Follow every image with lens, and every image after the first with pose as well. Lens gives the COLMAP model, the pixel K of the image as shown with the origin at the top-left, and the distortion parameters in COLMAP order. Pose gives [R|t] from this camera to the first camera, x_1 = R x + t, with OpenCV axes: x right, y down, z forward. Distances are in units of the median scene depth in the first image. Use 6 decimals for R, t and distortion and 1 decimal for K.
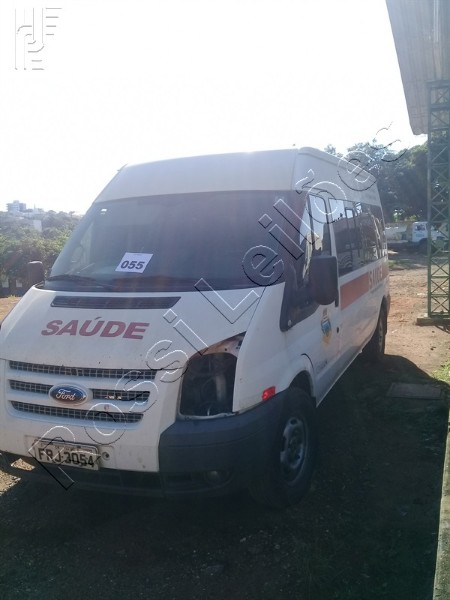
lens RADIAL K [[583.7, 0, 228.8], [0, 583.7, 300.7], [0, 0, 1]] dist [-0.017470, 0.000000]
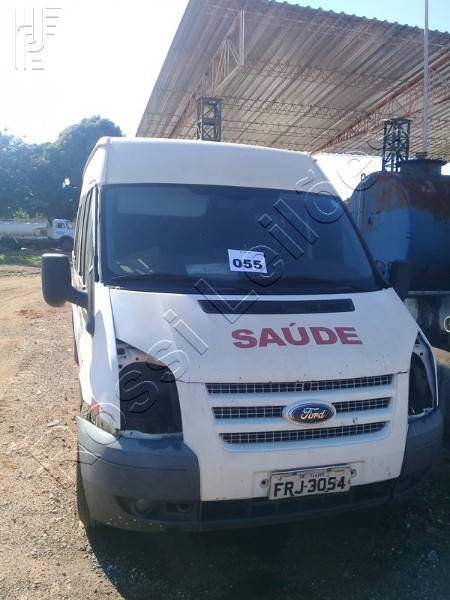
lens RADIAL K [[583.7, 0, 227.8], [0, 583.7, 298.1], [0, 0, 1]] dist [-0.017470, 0.000000]
pose [[0.759867, -0.010385, 0.649995, -0.913504], [0.009166, 0.999944, 0.005261, -0.016442], [-0.650014, 0.001960, 0.759920, 0.408276]]
